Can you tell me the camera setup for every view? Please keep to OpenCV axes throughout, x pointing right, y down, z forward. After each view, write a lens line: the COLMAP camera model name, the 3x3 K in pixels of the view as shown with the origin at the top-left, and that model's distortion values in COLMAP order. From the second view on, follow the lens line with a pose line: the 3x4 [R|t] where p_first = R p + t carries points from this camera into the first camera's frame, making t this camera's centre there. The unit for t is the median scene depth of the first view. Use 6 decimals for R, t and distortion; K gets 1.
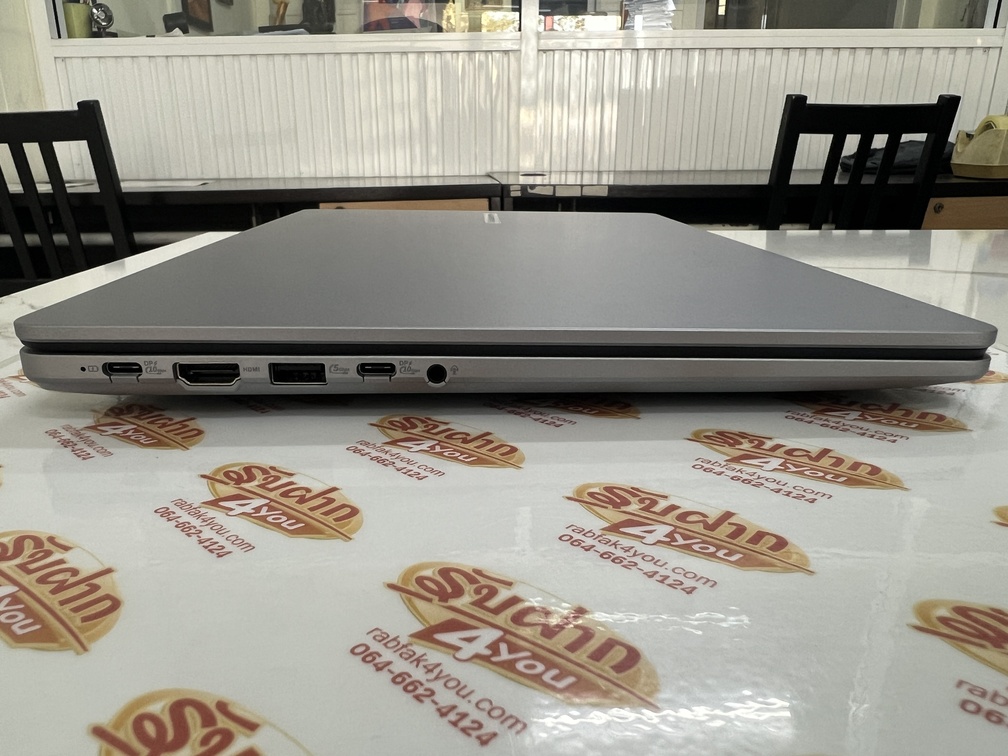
lens RADIAL K [[798.3, 0, 506.5], [0, 798.3, 381.8], [0, 0, 1]] dist [-0.031205, -0.008266]
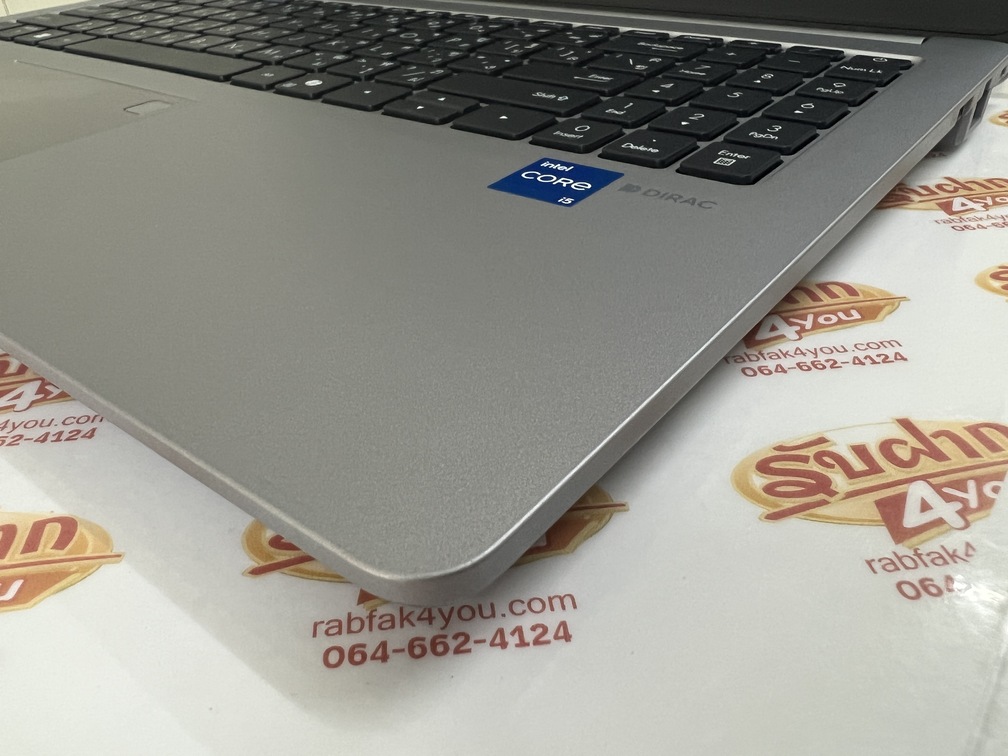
lens RADIAL K [[798.3, 0, 495.1], [0, 798.3, 409.6], [0, 0, 1]] dist [-0.031205, -0.008266]
pose [[0.639841, -0.457109, 0.617783, -0.418565], [0.252961, 0.884347, 0.392352, -0.111644], [-0.725682, -0.094768, 0.681472, 0.392157]]
